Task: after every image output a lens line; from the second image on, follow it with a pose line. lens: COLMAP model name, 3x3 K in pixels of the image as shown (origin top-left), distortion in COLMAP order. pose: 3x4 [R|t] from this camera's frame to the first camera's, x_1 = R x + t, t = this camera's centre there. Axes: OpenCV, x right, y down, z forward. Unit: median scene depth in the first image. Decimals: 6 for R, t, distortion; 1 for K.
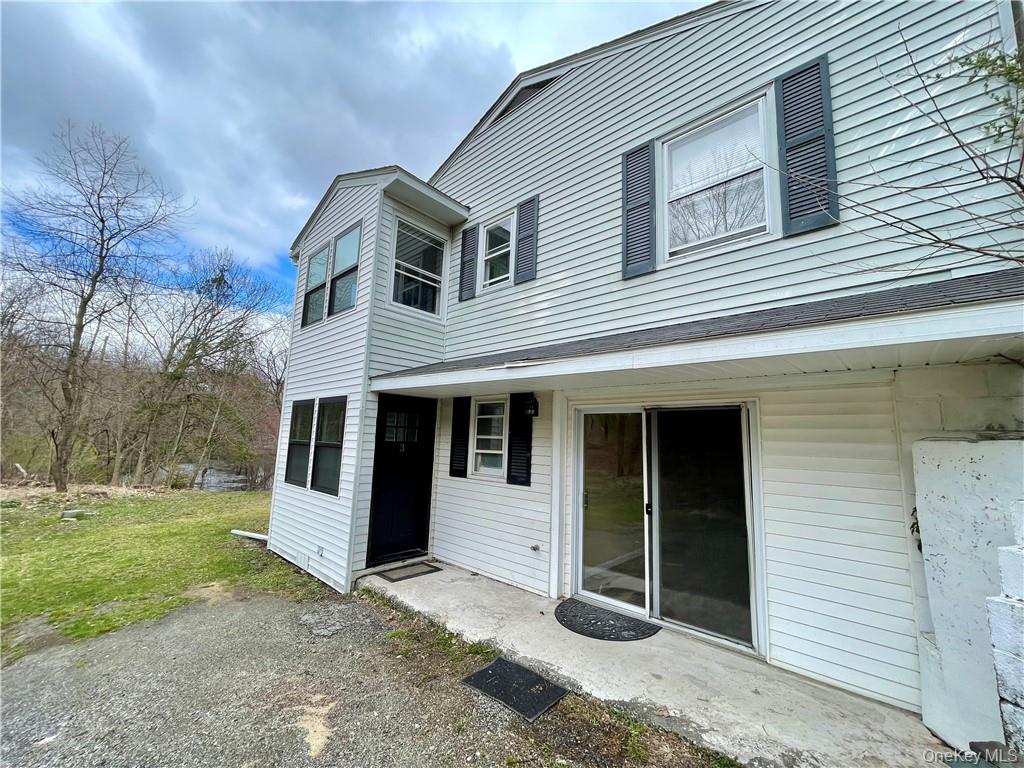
lens RADIAL K [[416.1, 0, 514.1], [0, 416.1, 387.0], [0, 0, 1]] dist [-0.003167, 0.000559]
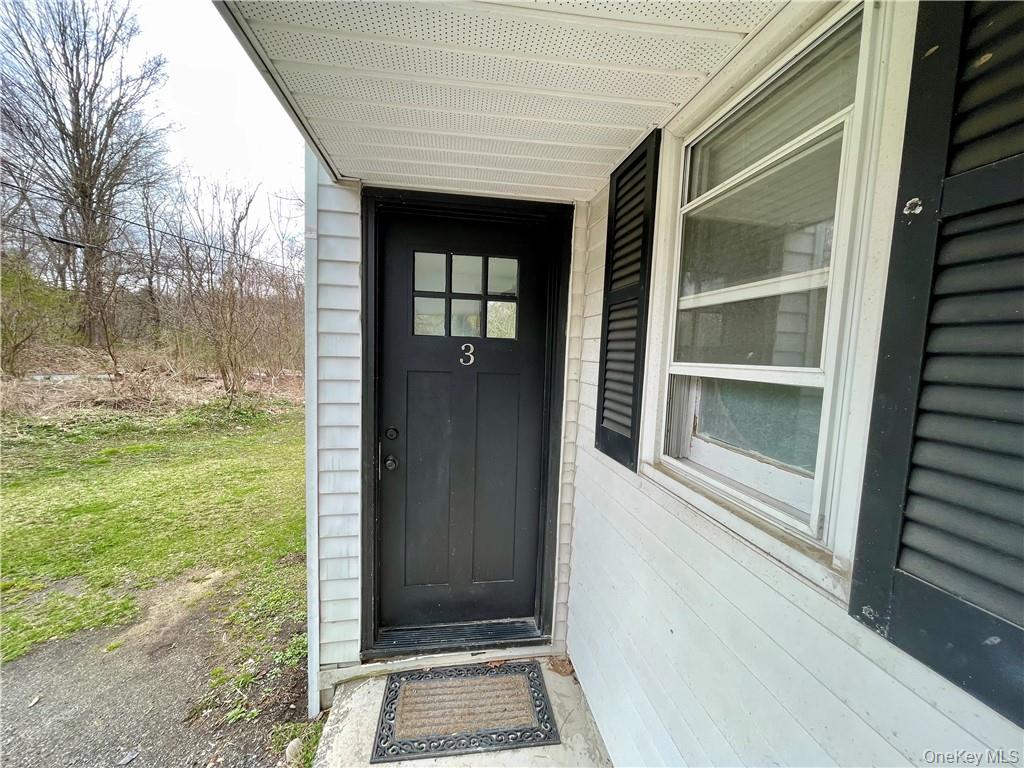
lens RADIAL K [[416.1, 0, 509.0], [0, 416.1, 389.5], [0, 0, 1]] dist [-0.003167, 0.000559]
pose [[0.785004, 0.052990, -0.617220, -0.022612], [0.071616, 0.981892, 0.175383, 0.121180], [0.615337, -0.181879, 0.766994, 0.779120]]
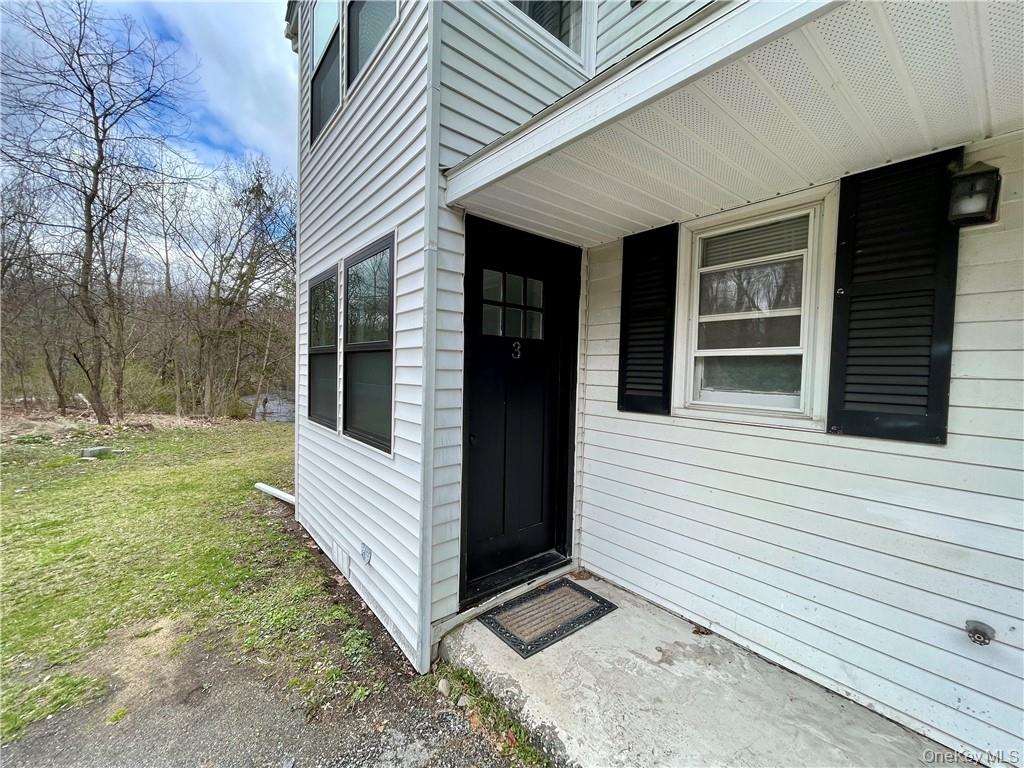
lens RADIAL K [[416.1, 0, 514.6], [0, 416.1, 388.6], [0, 0, 1]] dist [-0.003167, 0.000559]
pose [[0.991594, -0.004886, -0.129295, -0.222217], [0.026833, 0.985327, 0.168552, 0.115034], [0.126574, -0.170605, 0.977176, 0.566746]]
